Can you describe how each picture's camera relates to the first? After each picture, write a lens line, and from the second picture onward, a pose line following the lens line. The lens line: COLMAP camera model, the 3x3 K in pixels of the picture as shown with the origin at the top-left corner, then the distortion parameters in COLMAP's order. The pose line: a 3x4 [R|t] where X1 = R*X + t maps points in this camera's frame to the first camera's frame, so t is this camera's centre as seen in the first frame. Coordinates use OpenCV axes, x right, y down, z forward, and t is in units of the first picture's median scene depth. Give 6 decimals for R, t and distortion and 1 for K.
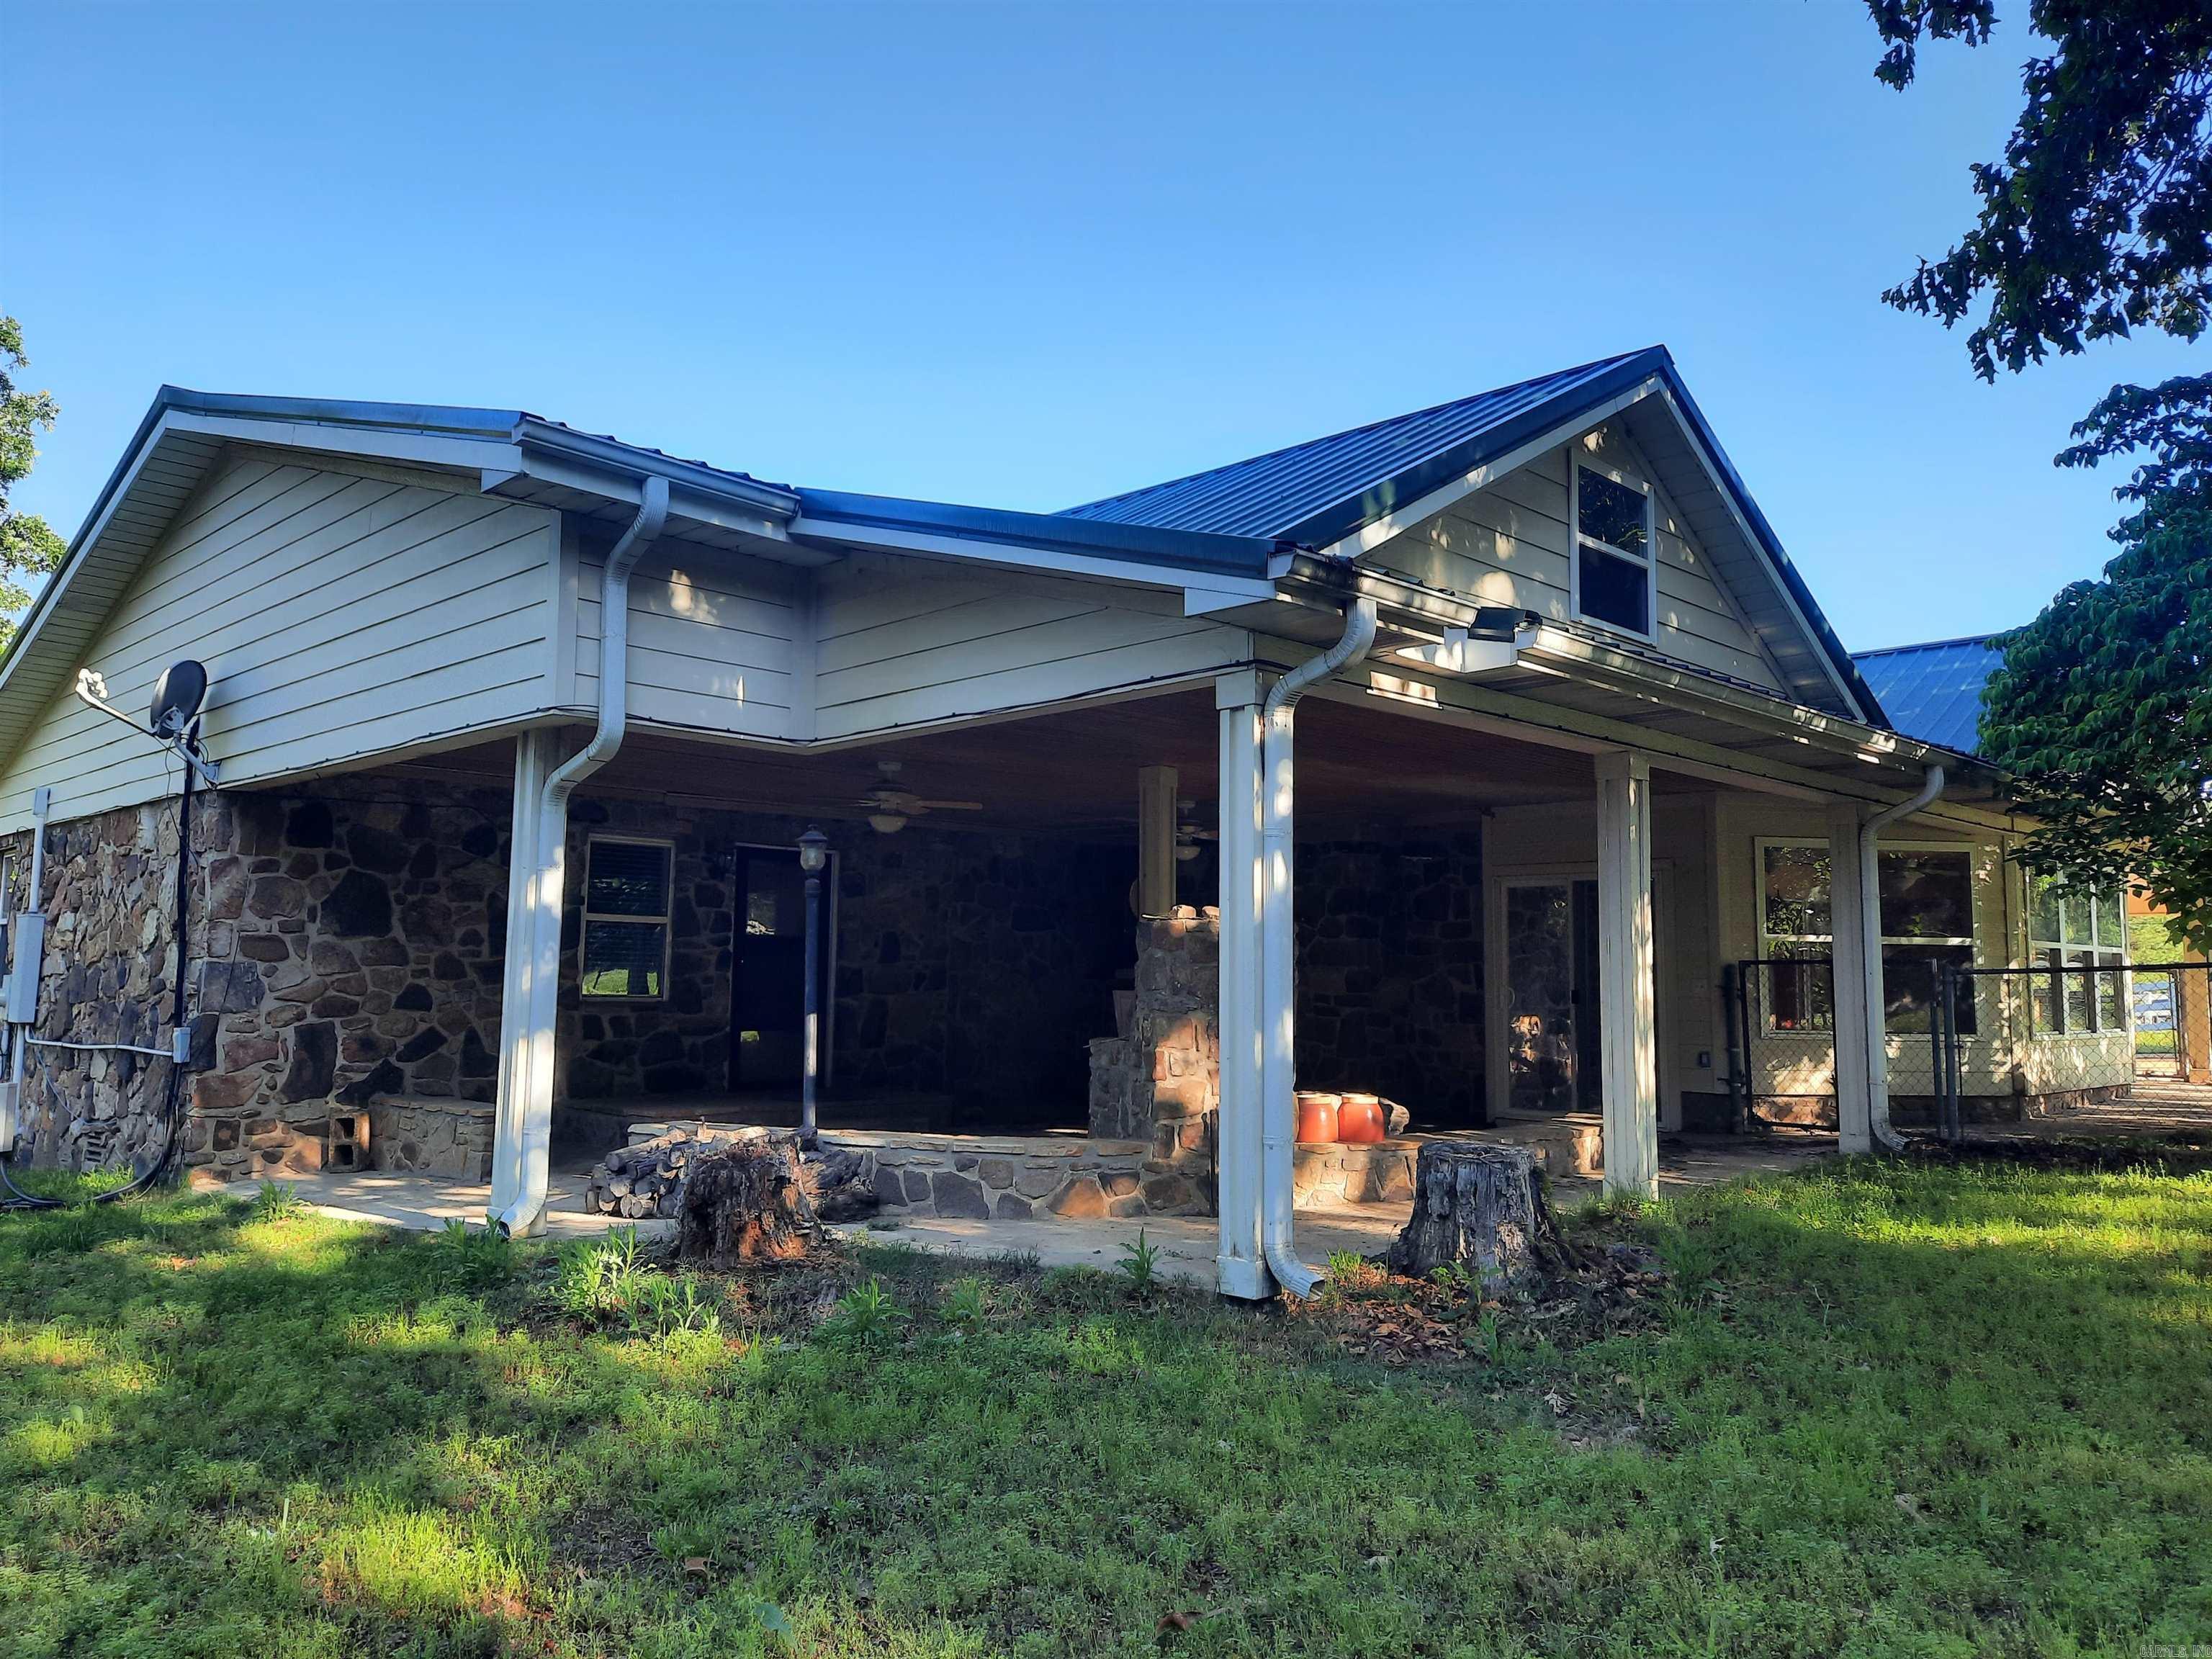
lens RADIAL K [[1654.2, 0, 1105.8], [0, 1654.2, 815.9], [0, 0, 1]] dist [0.034062, -0.004618]
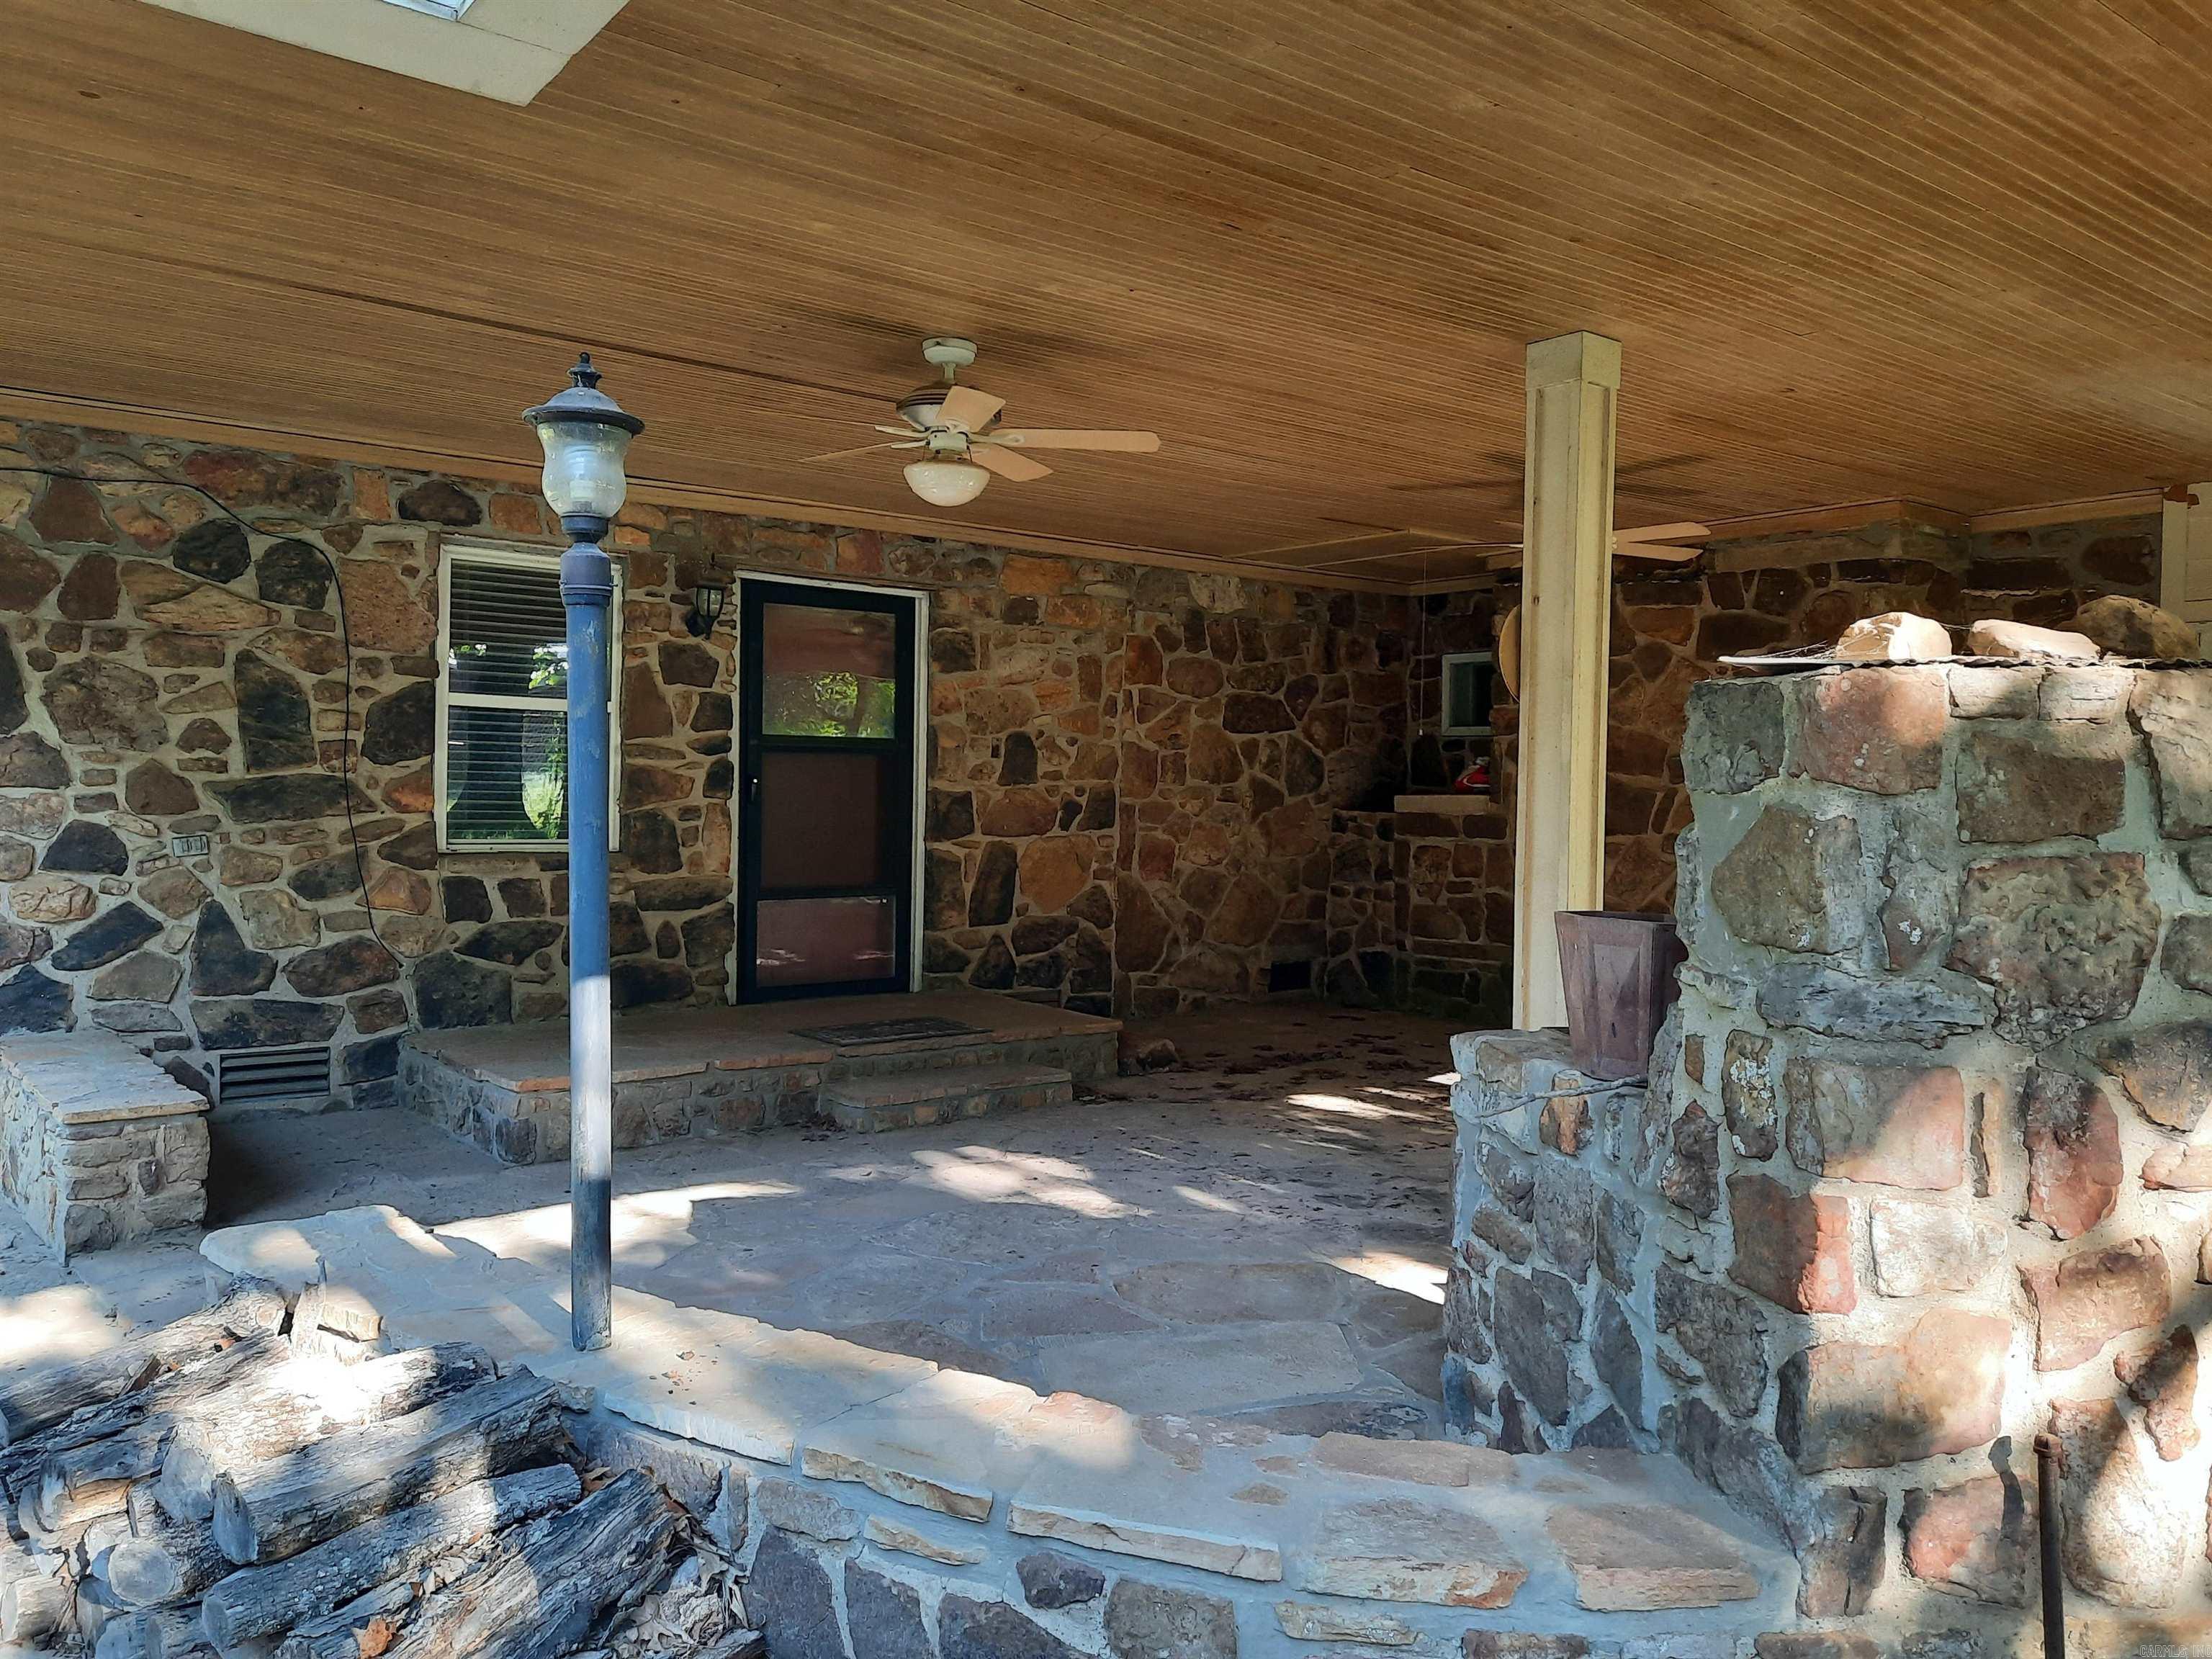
lens RADIAL K [[1654.2, 0, 1102.3], [0, 1654.2, 820.2], [0, 0, 1]] dist [0.034062, -0.004618]
pose [[0.991811, 0.010874, -0.127247, -0.030319], [0.004405, 0.992863, 0.119178, 0.037946], [0.127635, -0.118762, 0.984685, 0.508533]]
